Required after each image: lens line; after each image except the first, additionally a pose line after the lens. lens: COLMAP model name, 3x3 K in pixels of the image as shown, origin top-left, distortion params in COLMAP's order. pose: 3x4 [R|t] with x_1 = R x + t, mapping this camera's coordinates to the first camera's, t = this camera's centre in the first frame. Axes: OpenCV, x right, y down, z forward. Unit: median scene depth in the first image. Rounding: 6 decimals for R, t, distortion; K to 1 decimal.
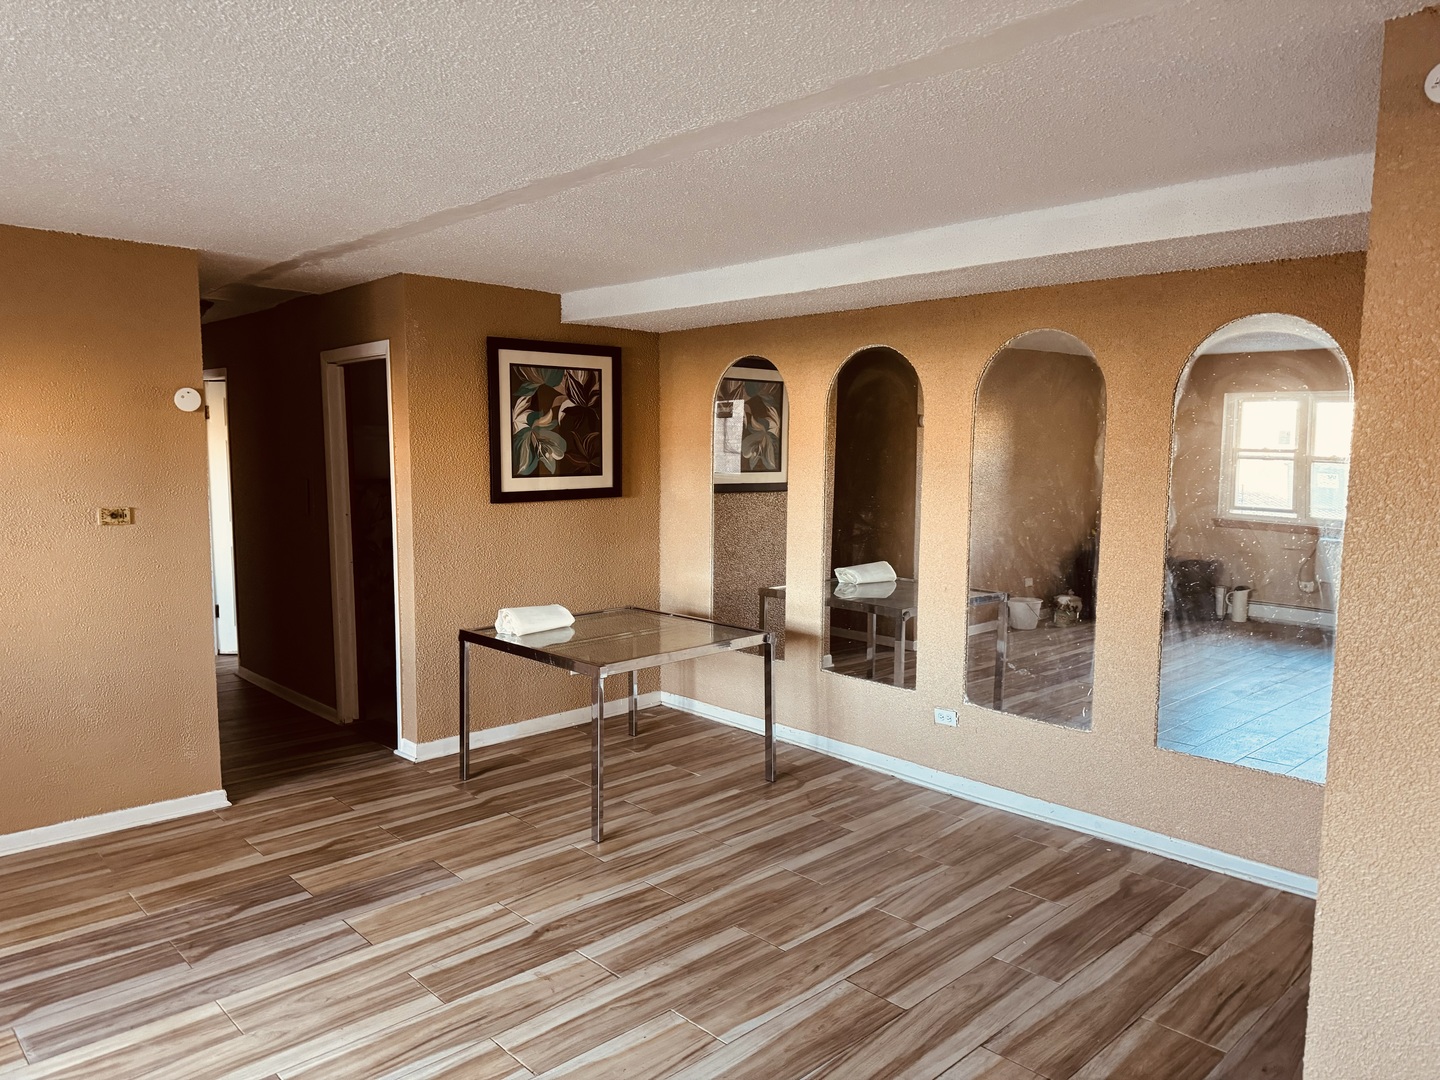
lens RADIAL K [[1012.4, 0, 720.0], [0, 1012.4, 540.0], [0, 0, 1]] dist [0.090182, -0.124477]
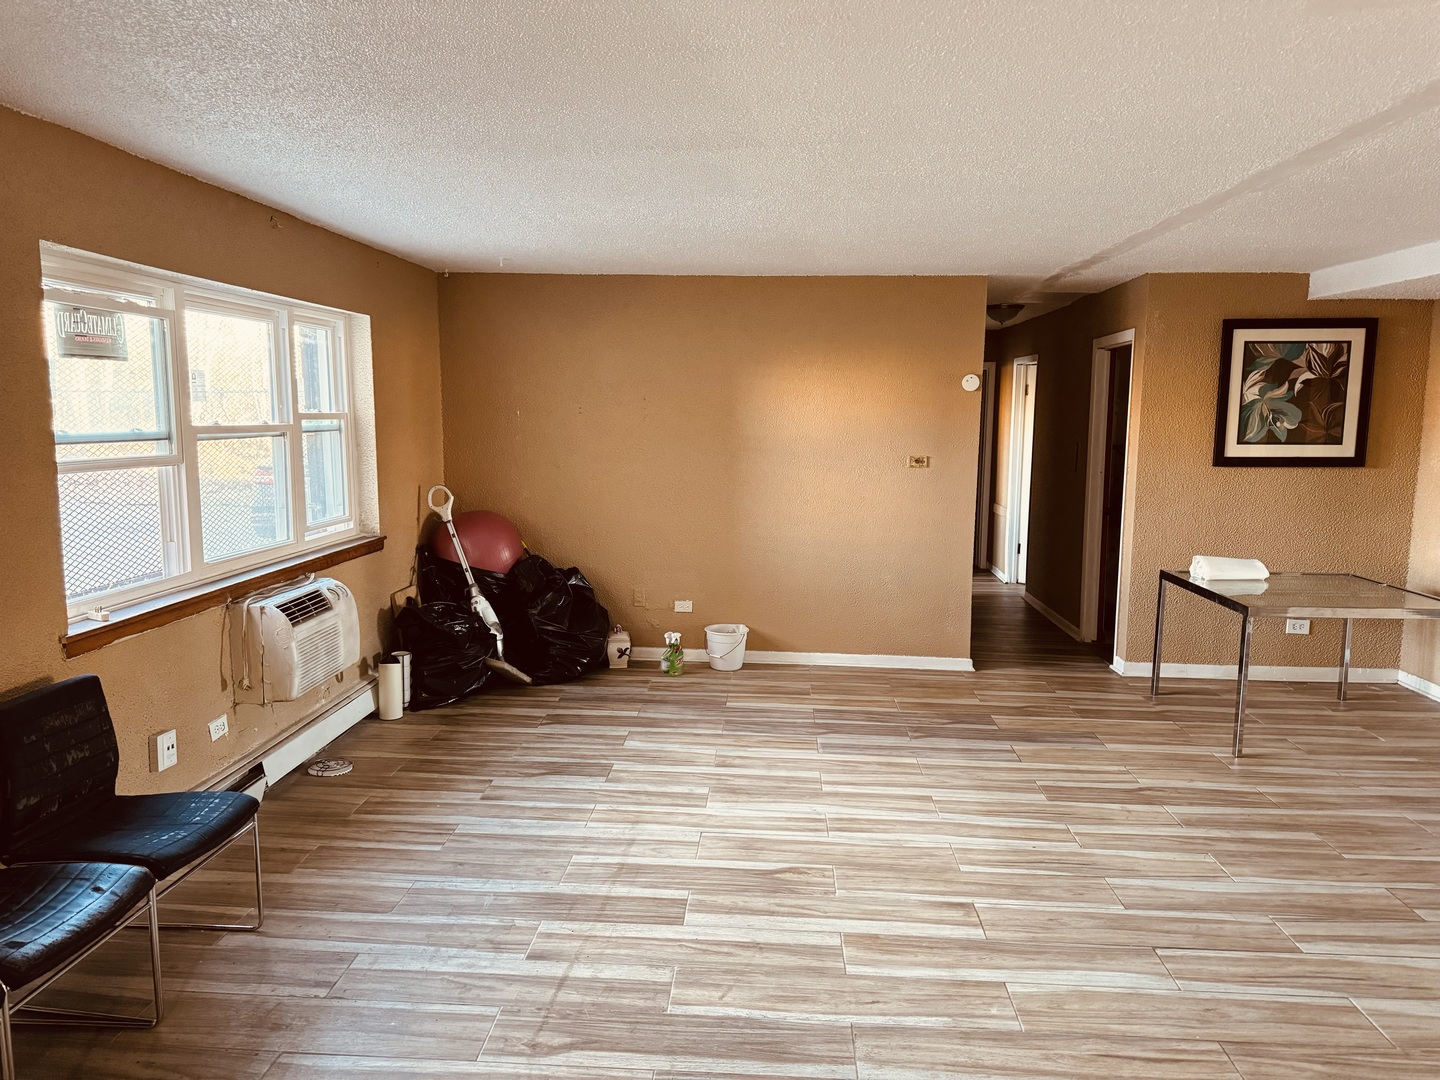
lens RADIAL K [[1012.4, 0, 720.0], [0, 1012.4, 540.0], [0, 0, 1]] dist [0.090182, -0.124477]
pose [[0.685308, 0.093197, -0.722265, 0.237478], [-0.075038, 0.995535, 0.057259, 0.021588], [0.724377, 0.014957, 0.689242, -0.187899]]
